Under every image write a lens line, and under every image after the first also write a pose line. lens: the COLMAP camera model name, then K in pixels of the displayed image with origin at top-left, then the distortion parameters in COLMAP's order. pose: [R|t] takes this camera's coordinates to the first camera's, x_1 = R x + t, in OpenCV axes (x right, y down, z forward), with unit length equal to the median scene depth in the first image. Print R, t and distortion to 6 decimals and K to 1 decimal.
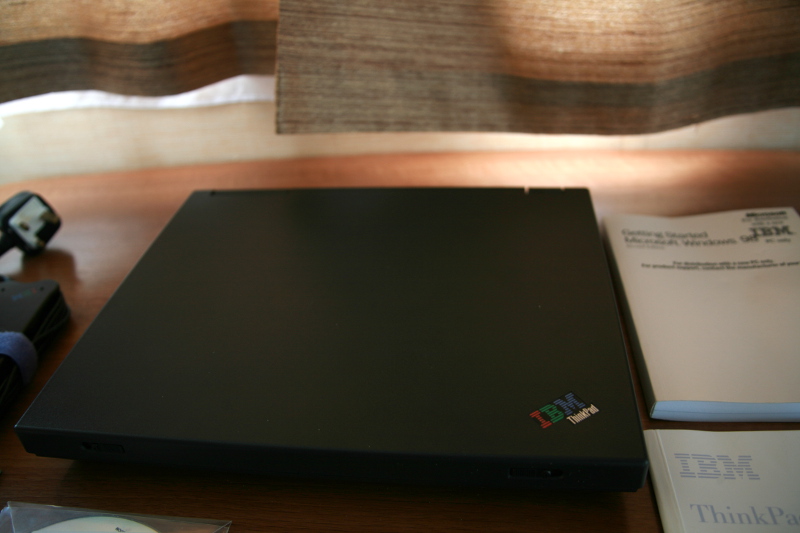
lens RADIAL K [[710.8, 0, 400.0], [0, 710.8, 266.5], [0, 0, 1]] dist [-0.096656, 0.015700]
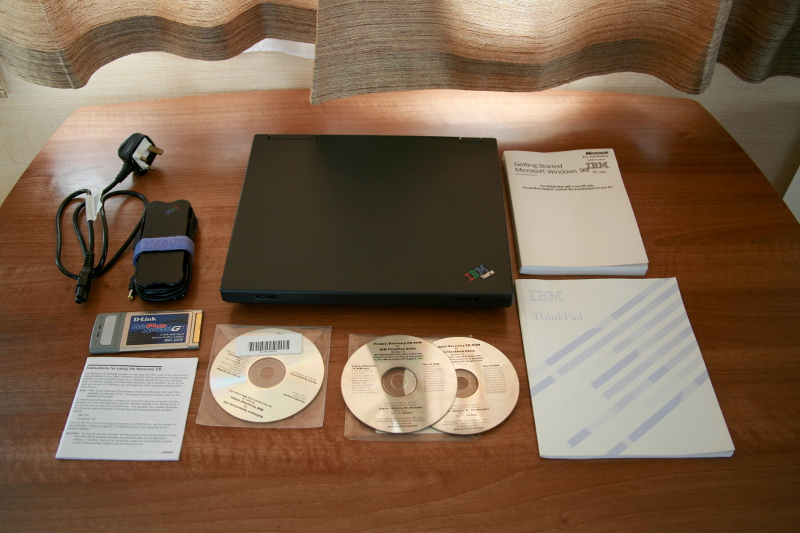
lens RADIAL K [[1297.9, 0, 400.0], [0, 1297.9, 266.5], [0, 0, 1]] dist [-0.028058, -0.088007]
pose [[0.985157, -0.029480, 0.169106, -0.469866], [-0.016118, 0.964904, 0.262109, -0.587702], [-0.170898, -0.260944, 0.950106, -1.893275]]
